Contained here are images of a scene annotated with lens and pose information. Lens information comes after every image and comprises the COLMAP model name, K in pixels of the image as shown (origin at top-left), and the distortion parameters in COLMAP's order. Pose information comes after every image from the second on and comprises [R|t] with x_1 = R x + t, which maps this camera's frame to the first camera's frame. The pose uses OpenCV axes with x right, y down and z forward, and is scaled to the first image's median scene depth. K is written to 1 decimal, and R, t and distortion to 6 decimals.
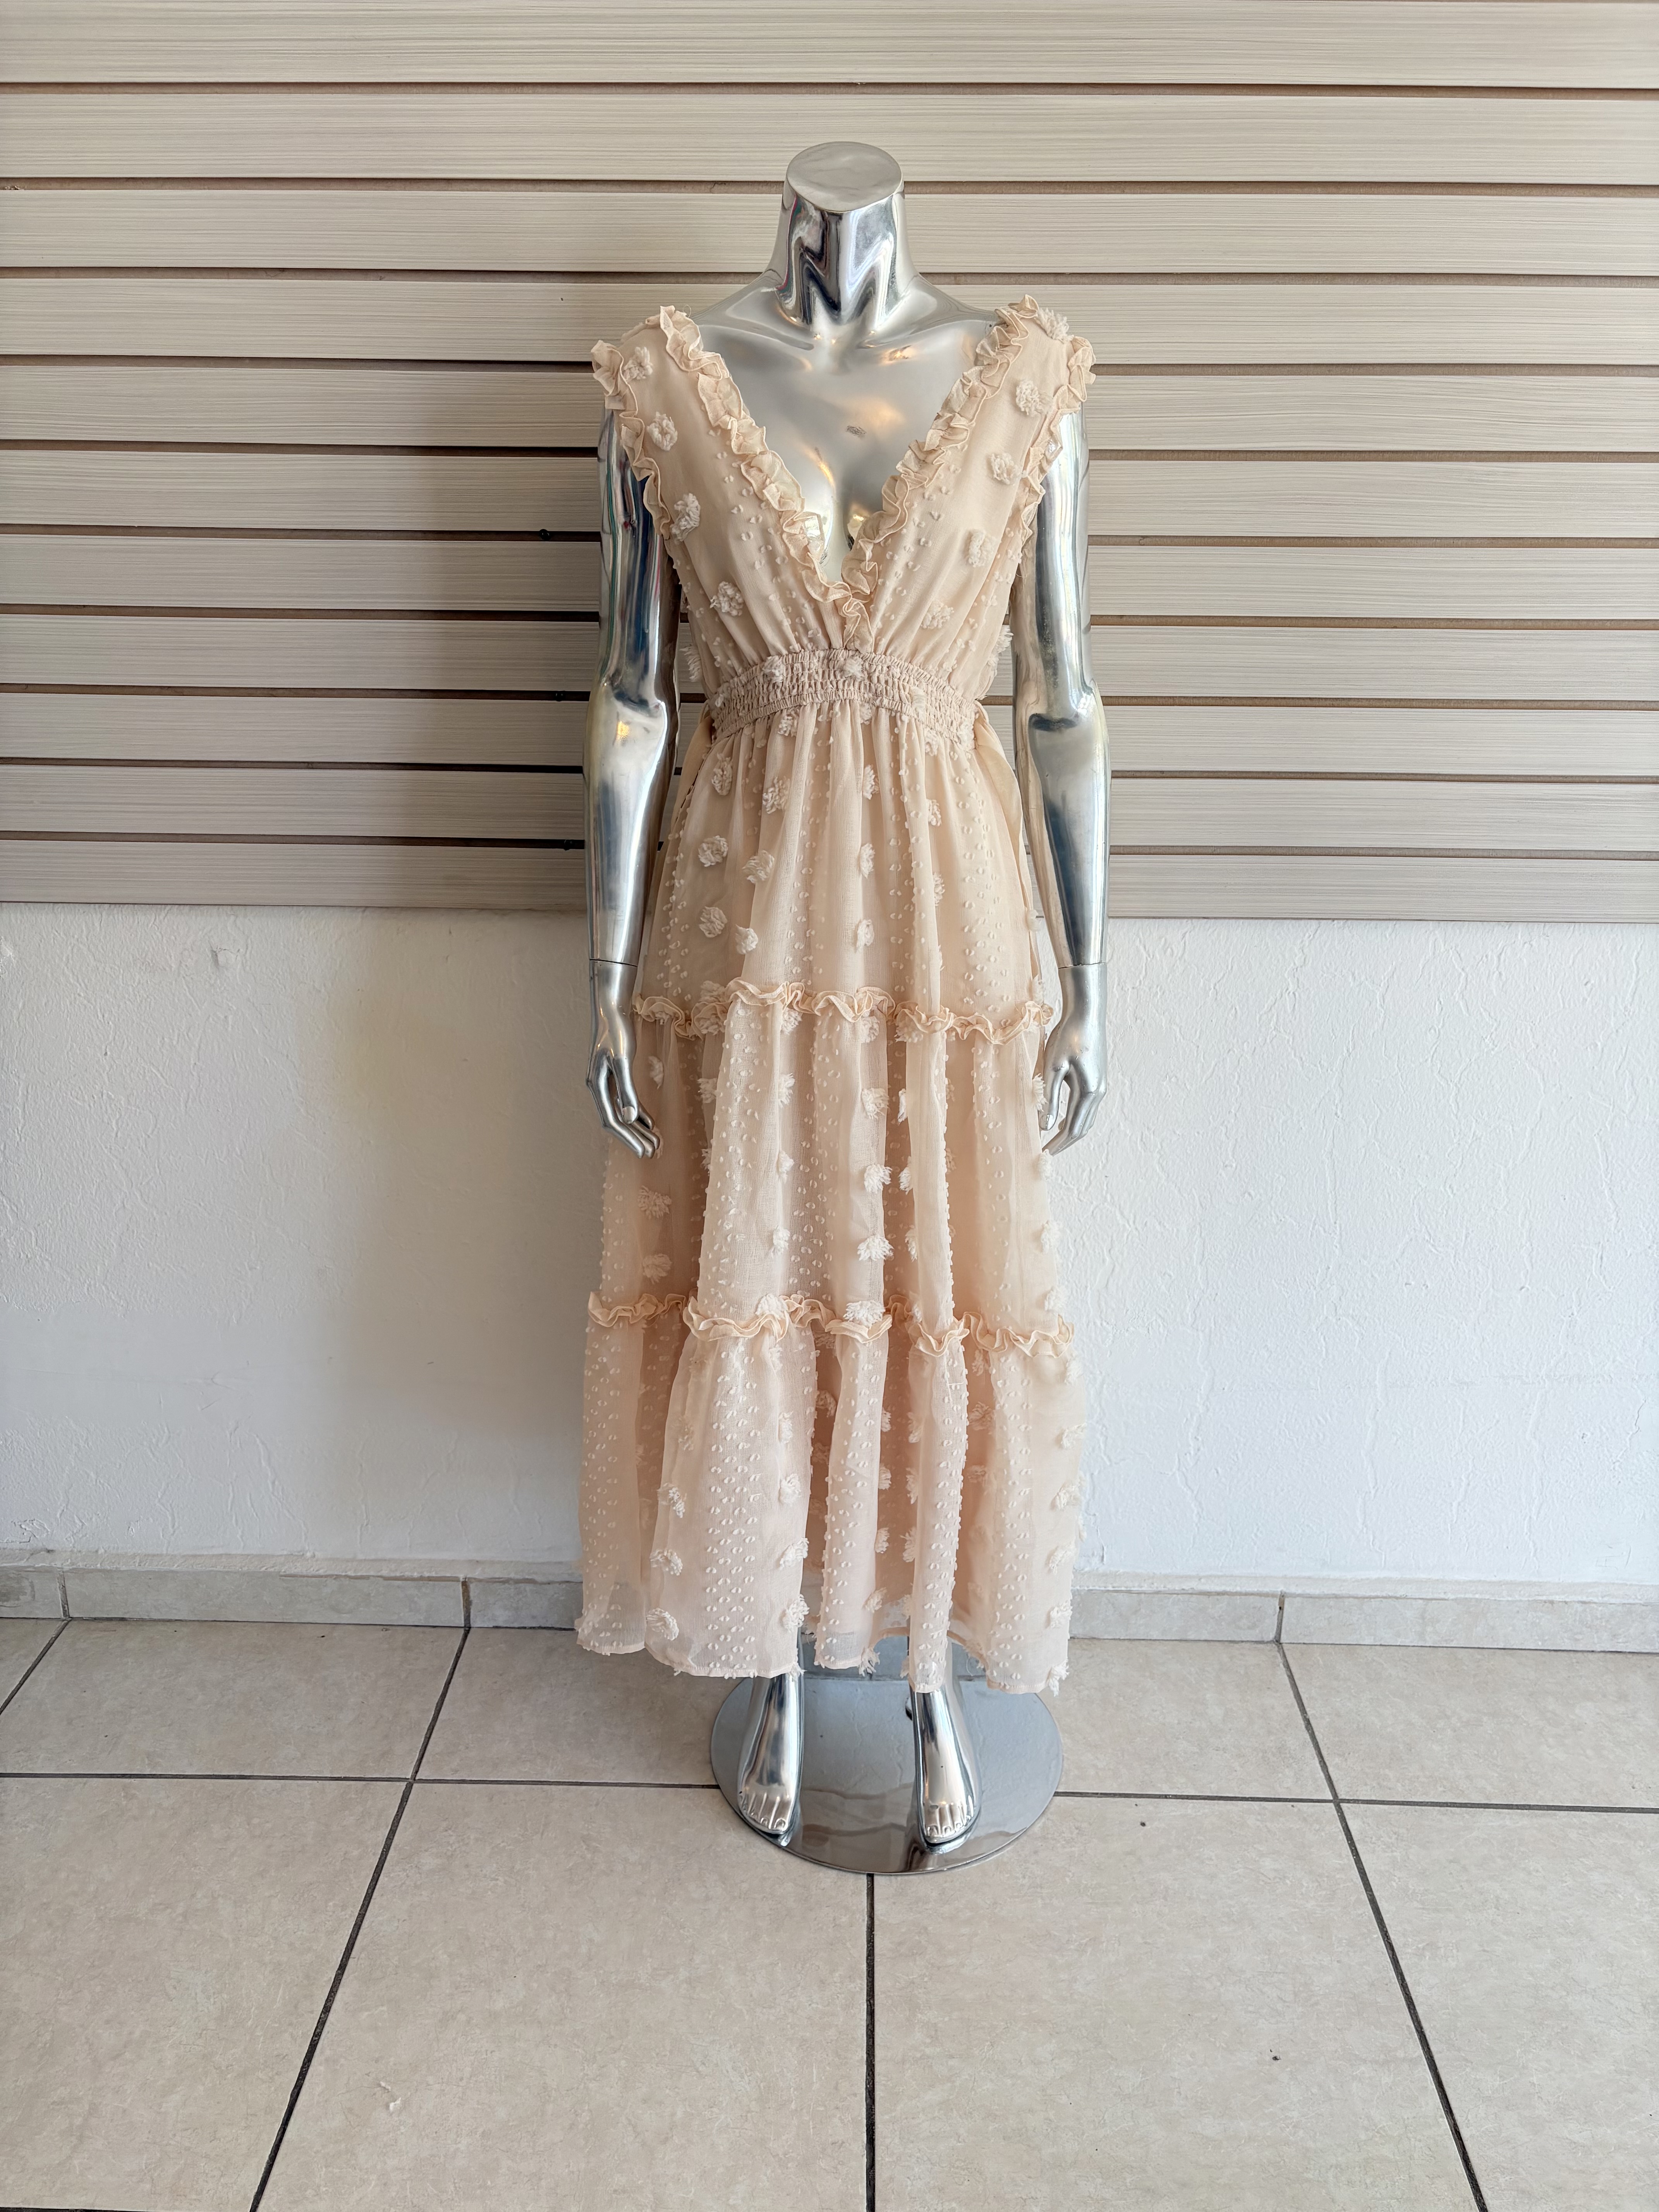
lens RADIAL K [[1691.9, 0, 831.3], [0, 1691.9, 1118.5], [0, 0, 1]] dist [0.054911, -0.069547]
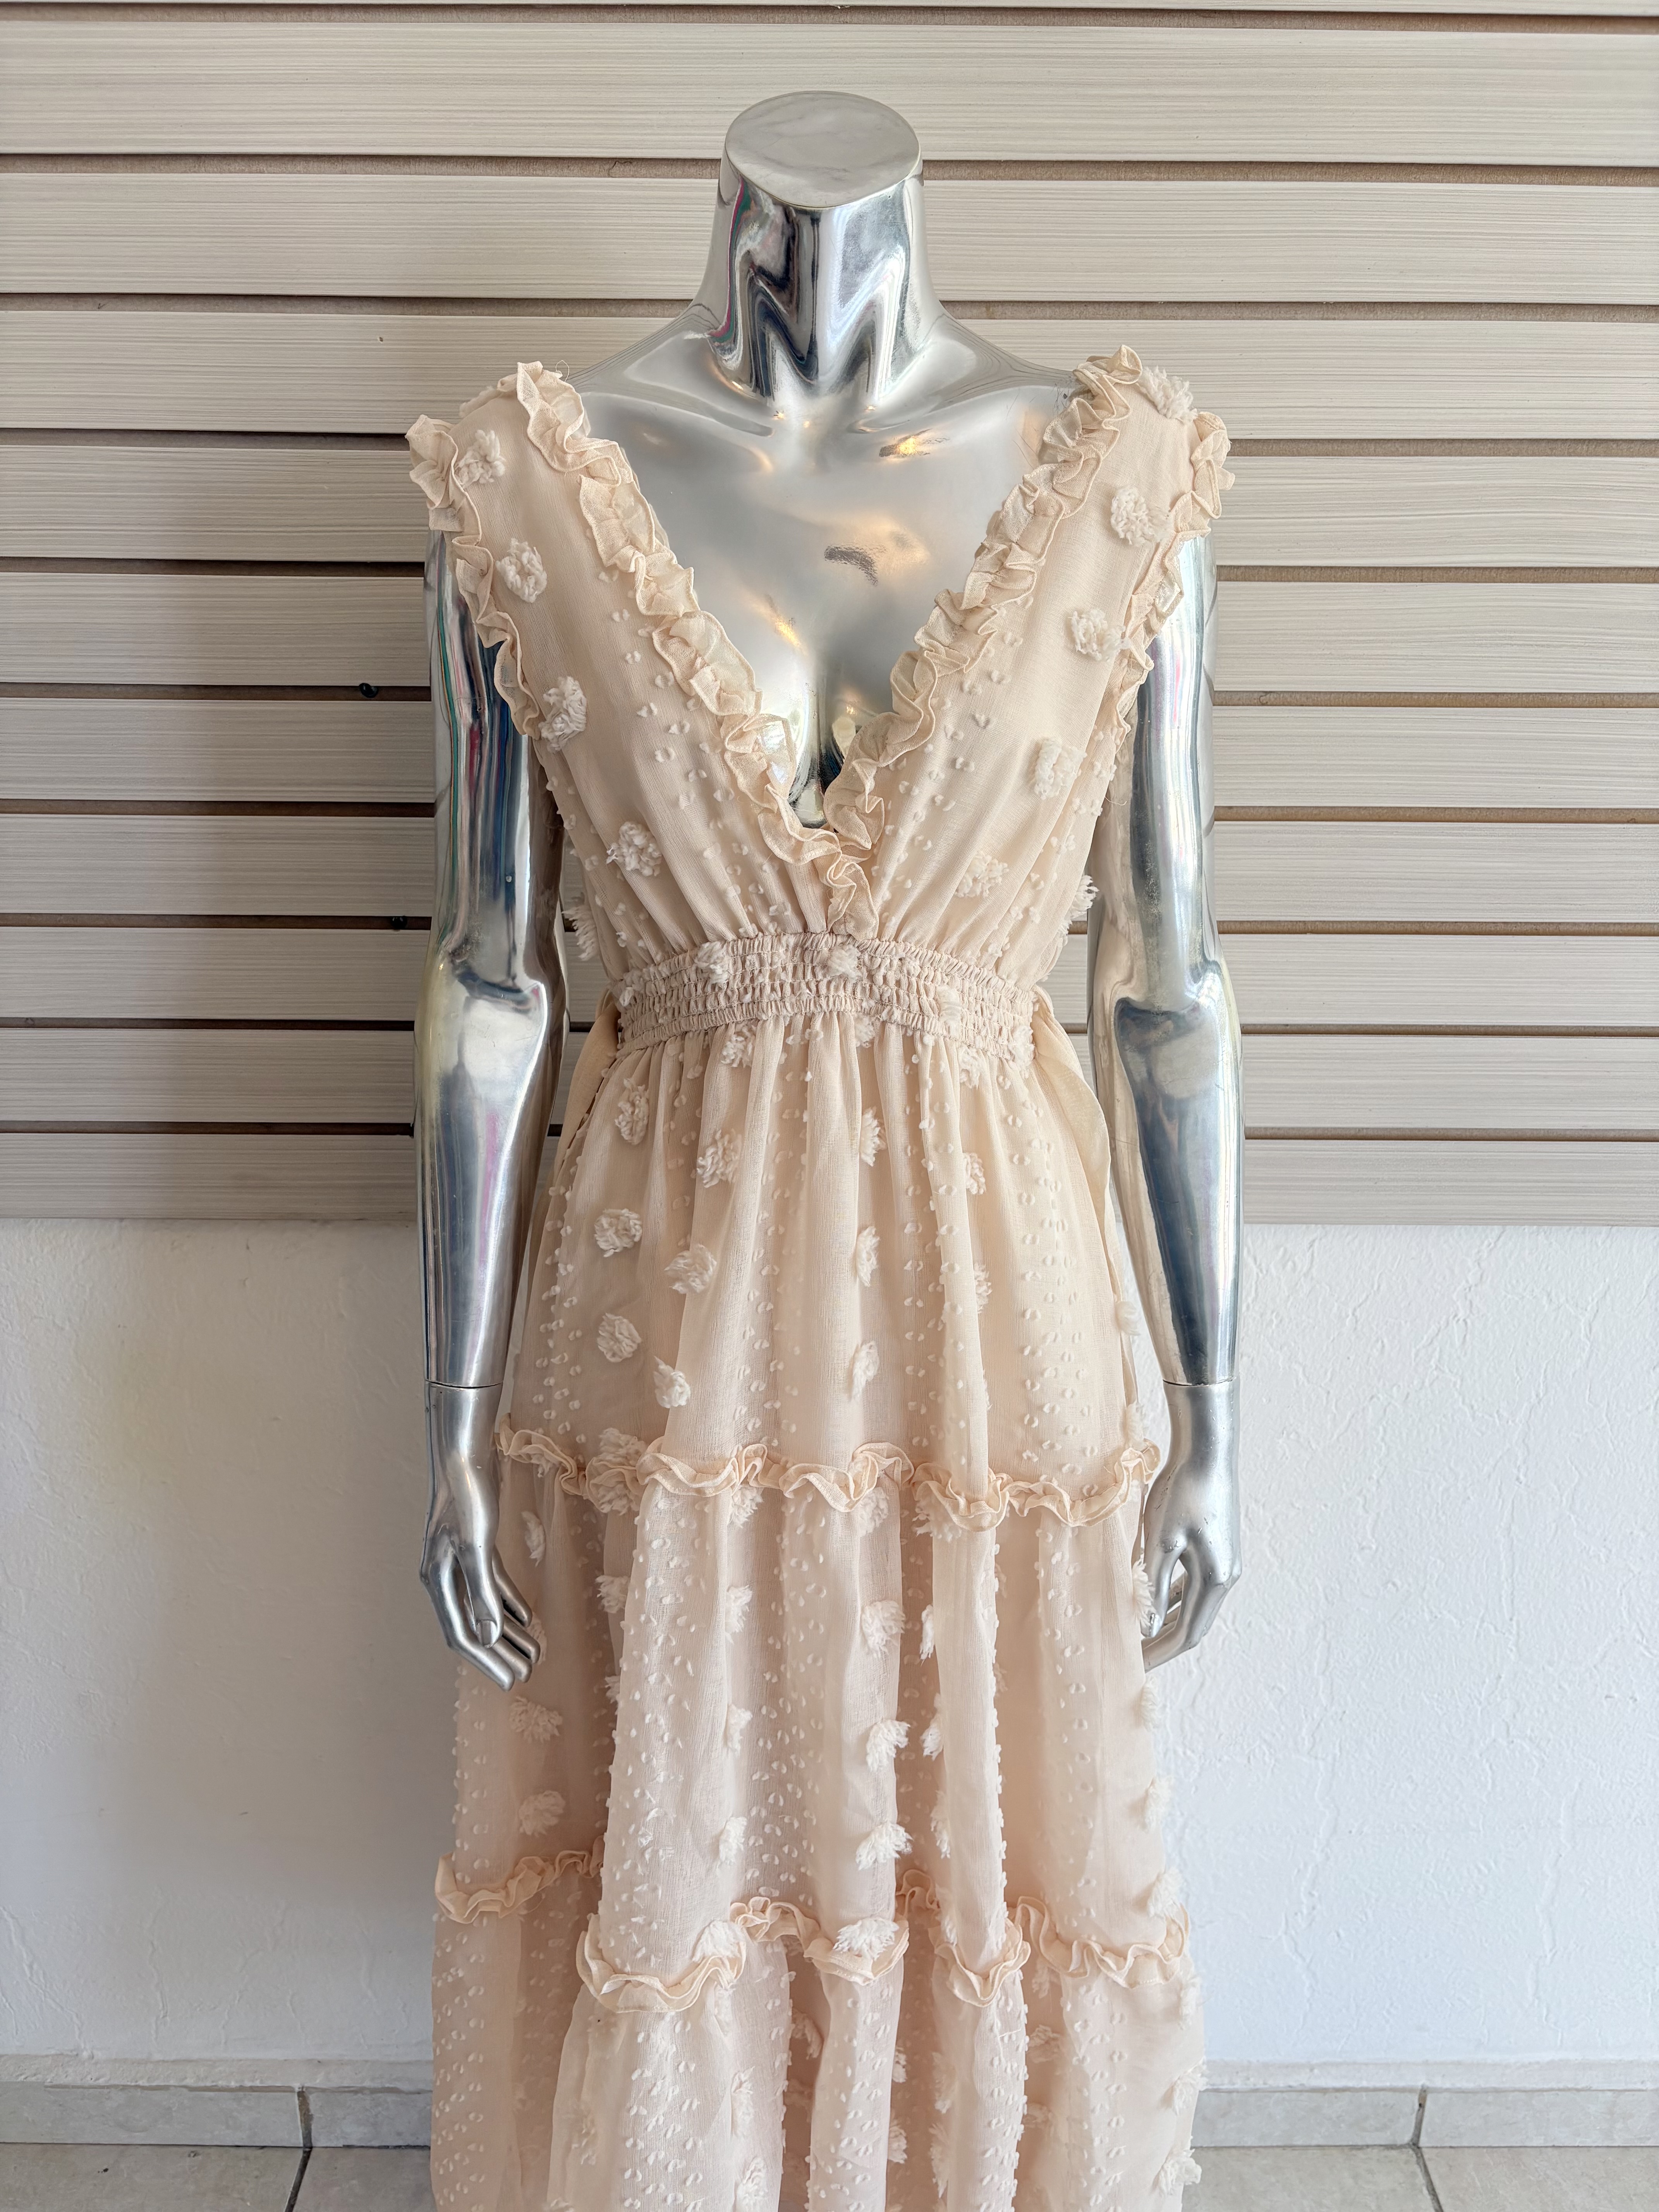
lens RADIAL K [[1691.9, 0, 830.8], [0, 1691.9, 1106.7], [0, 0, 1]] dist [0.054911, -0.069547]
pose [[0.999625, -0.009398, 0.025718, -0.006141], [0.009474, 0.999951, -0.002851, -0.165944], [-0.025690, 0.003094, 0.999665, 0.312285]]
